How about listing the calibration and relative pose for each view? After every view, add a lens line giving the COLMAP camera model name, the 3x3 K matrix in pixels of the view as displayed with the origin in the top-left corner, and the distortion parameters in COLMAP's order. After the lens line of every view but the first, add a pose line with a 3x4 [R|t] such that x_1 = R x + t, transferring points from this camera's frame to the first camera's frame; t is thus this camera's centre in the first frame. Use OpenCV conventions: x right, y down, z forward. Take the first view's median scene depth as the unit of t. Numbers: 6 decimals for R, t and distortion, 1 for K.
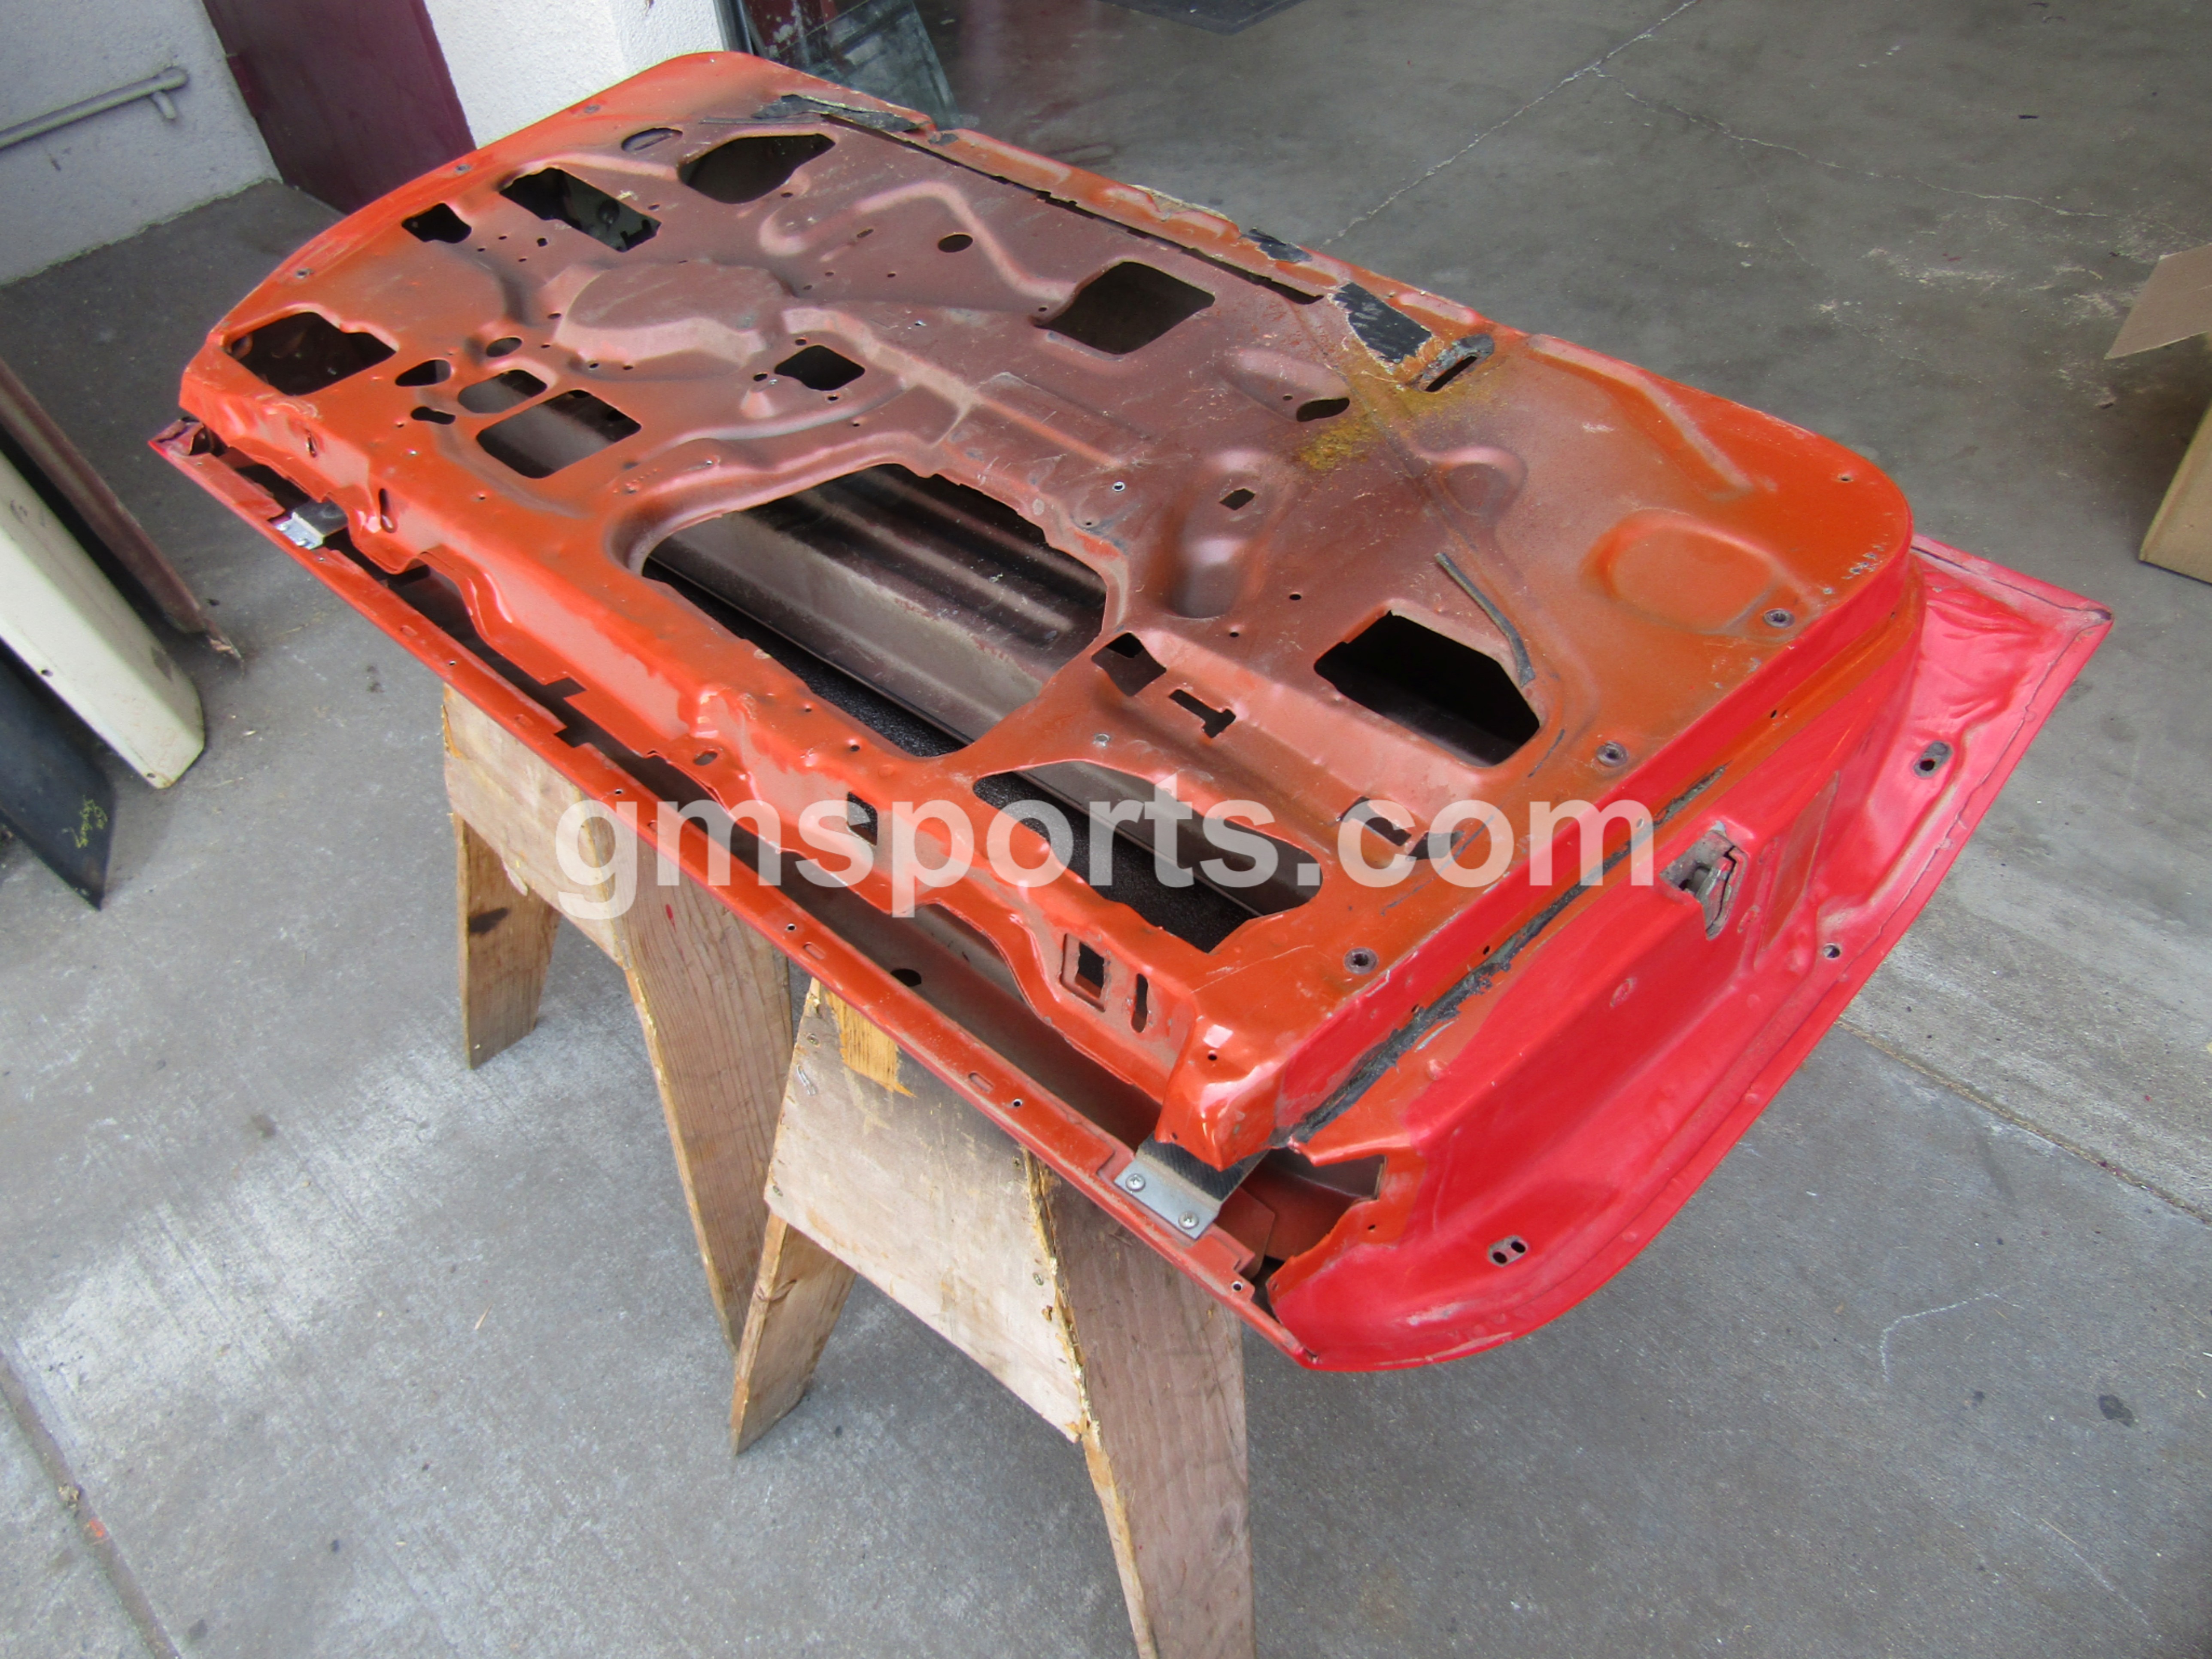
lens RADIAL K [[1569.8, 0, 1109.4], [0, 1569.8, 832.2], [0, 0, 1]] dist [-0.008487, 0.000991]
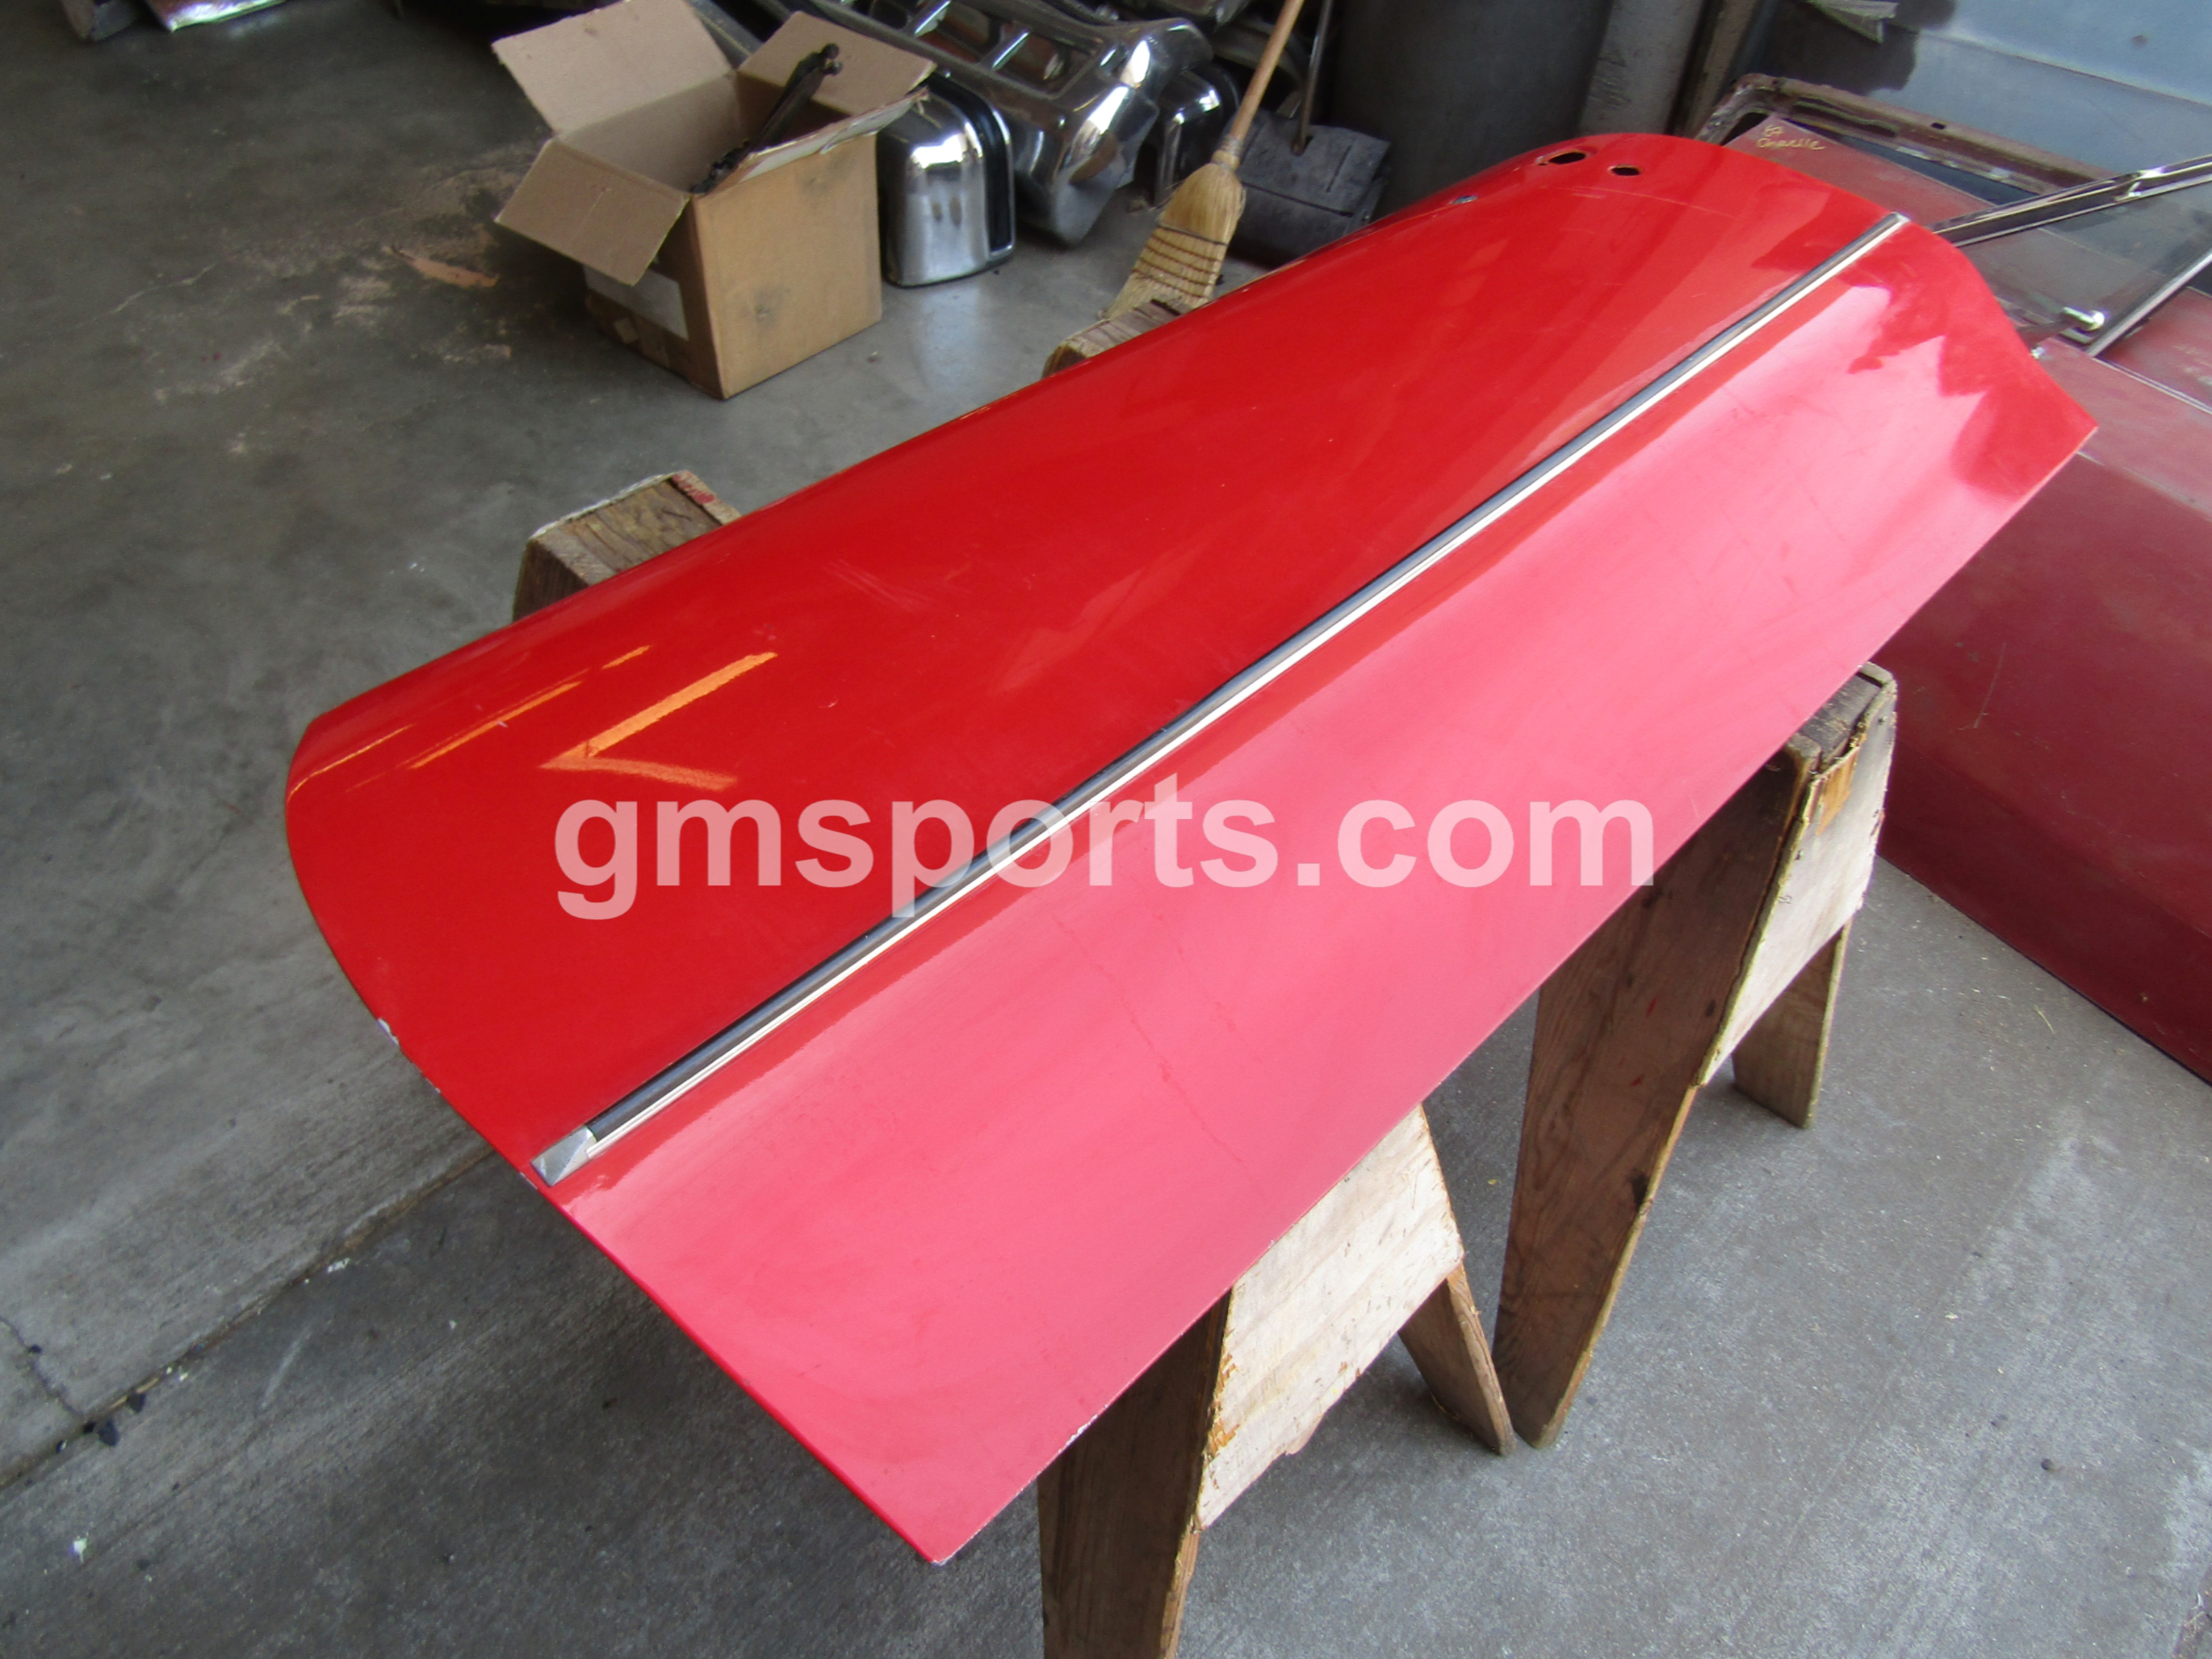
lens RADIAL K [[1569.1, 0, 1105.2], [0, 1569.1, 830.0], [0, 0, 1]] dist [-0.008787, 0.001312]
pose [[-0.002344, -0.685237, 0.728316, -0.623353], [0.687922, 0.527496, 0.498509, -0.533446], [-0.725781, 0.502193, 0.470153, 0.491826]]
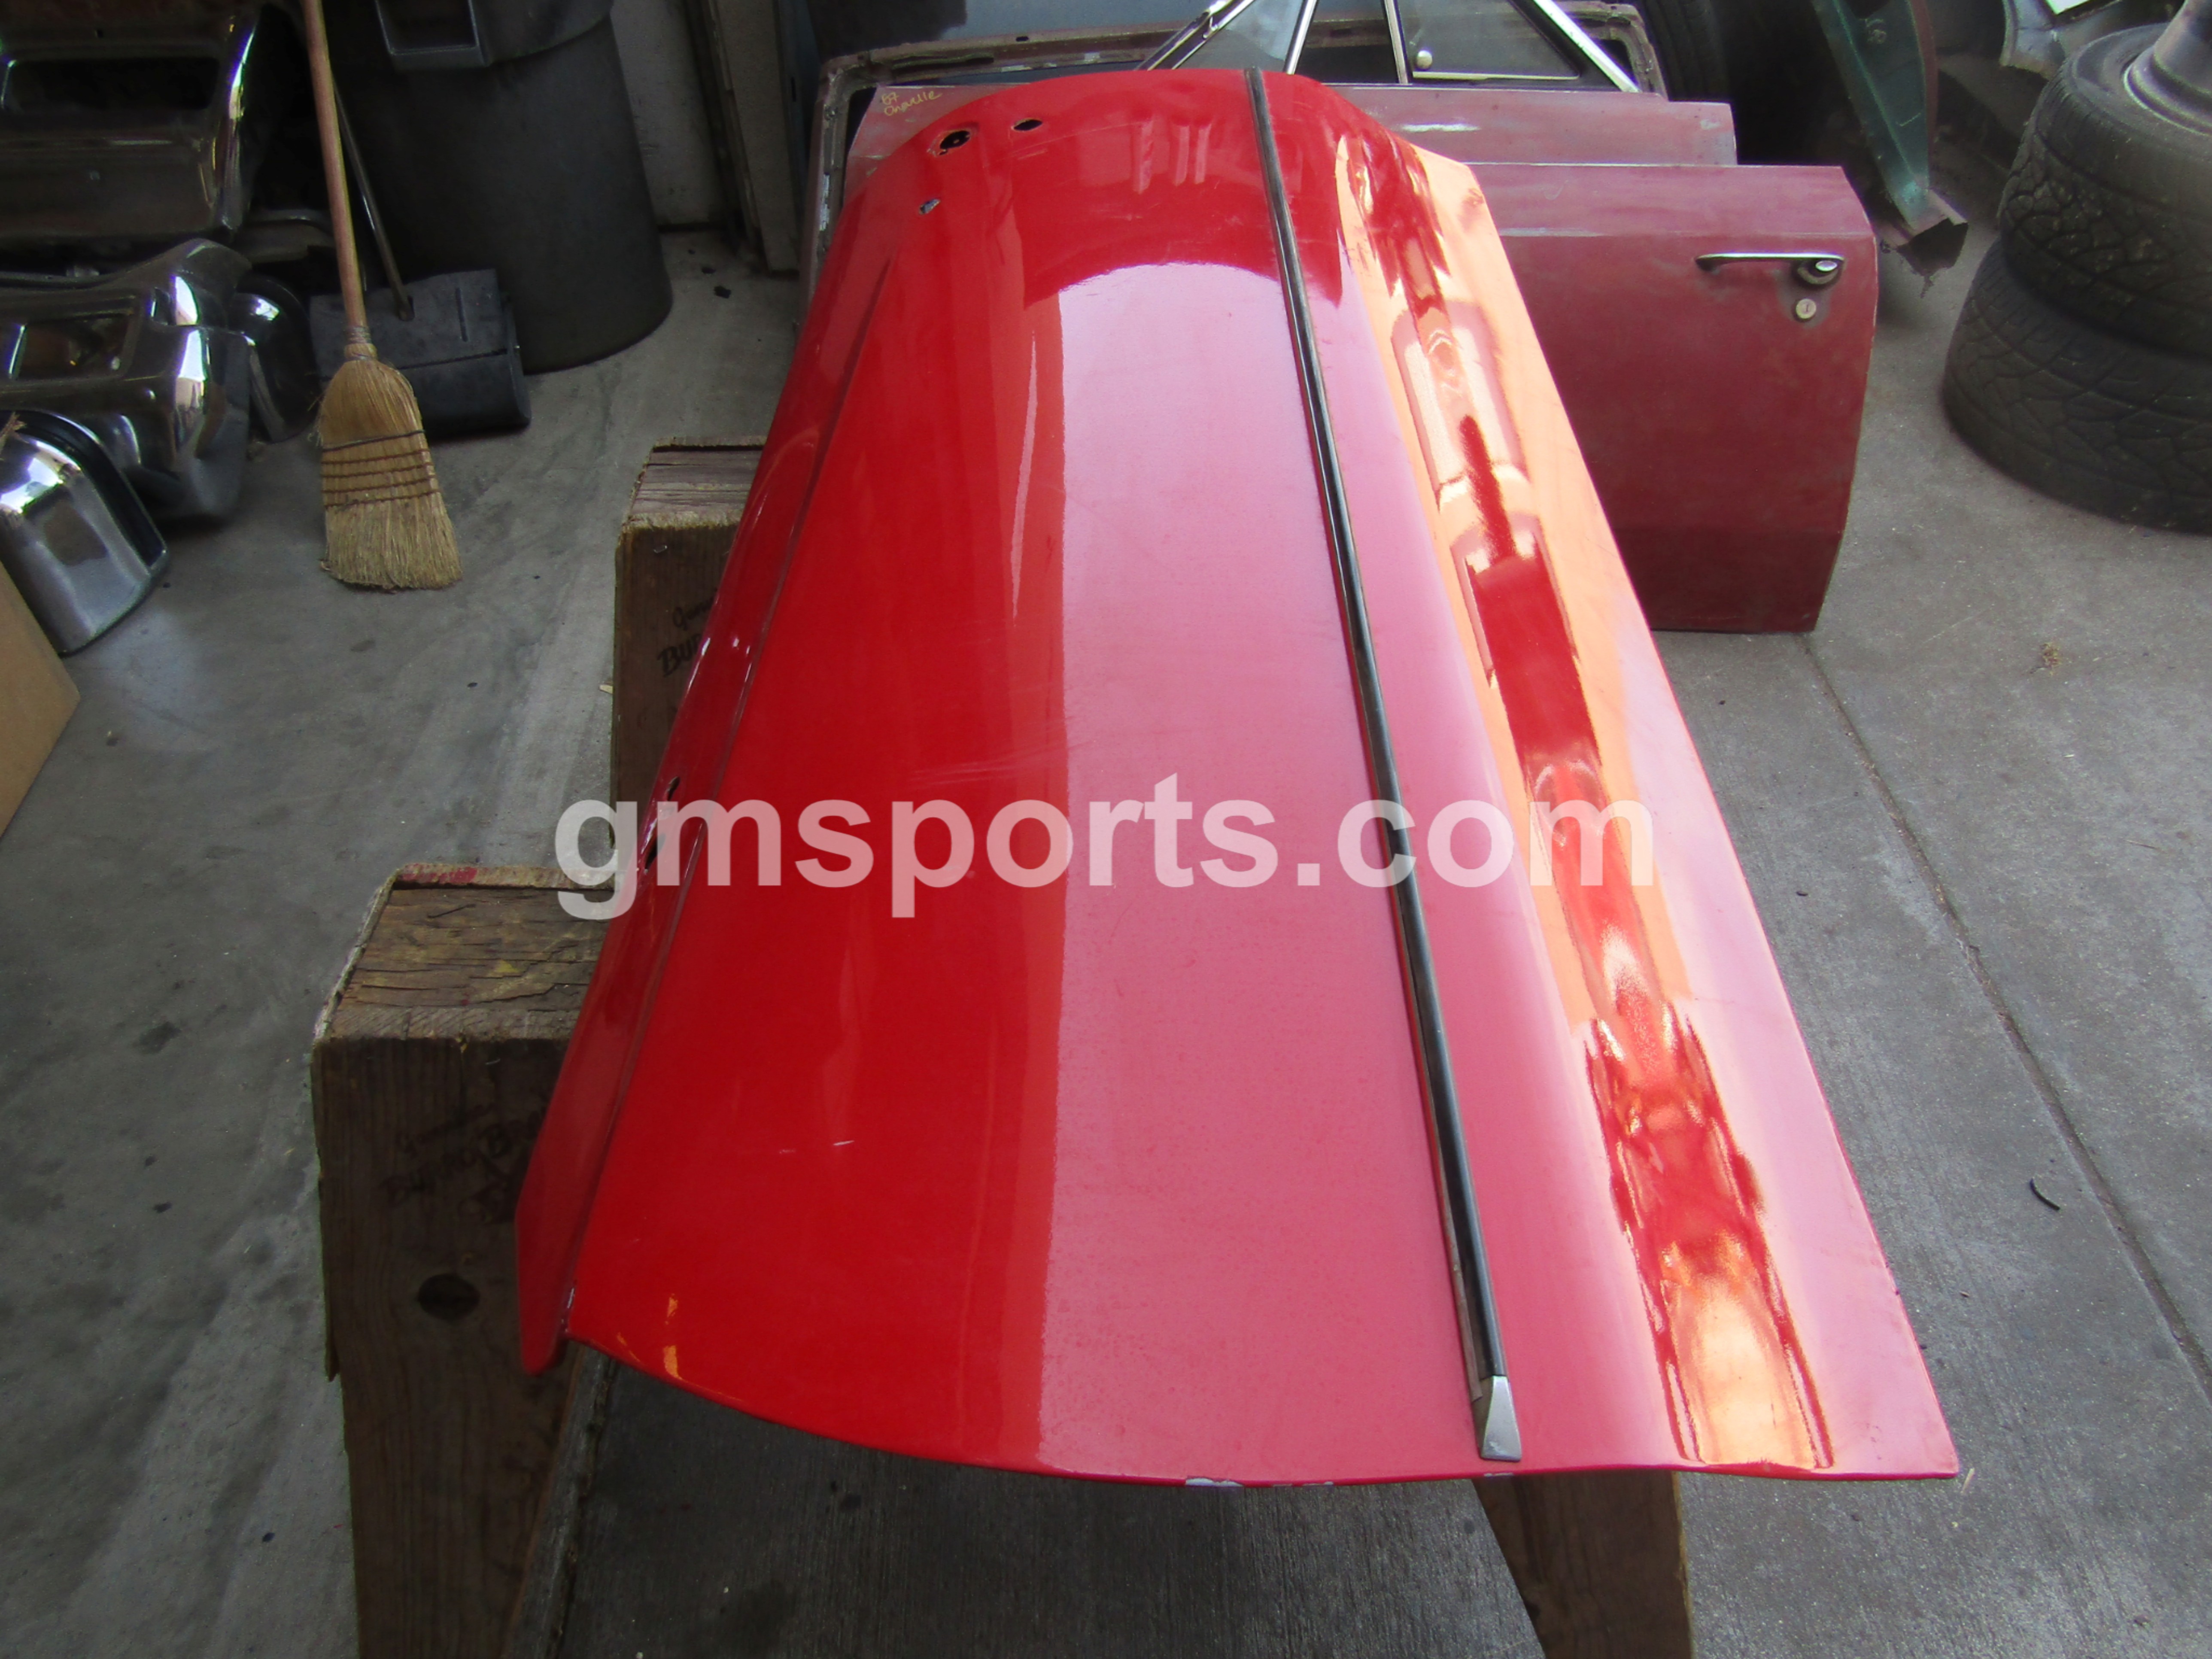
lens RADIAL K [[1586.4, 0, 1106.4], [0, 1586.4, 826.9], [0, 0, 1]] dist [-0.009553, 0.000435]
pose [[-0.699711, -0.429208, 0.571127, -0.462342], [0.569052, 0.148516, 0.808779, -0.739634], [-0.431955, 0.890912, 0.140323, 0.715571]]
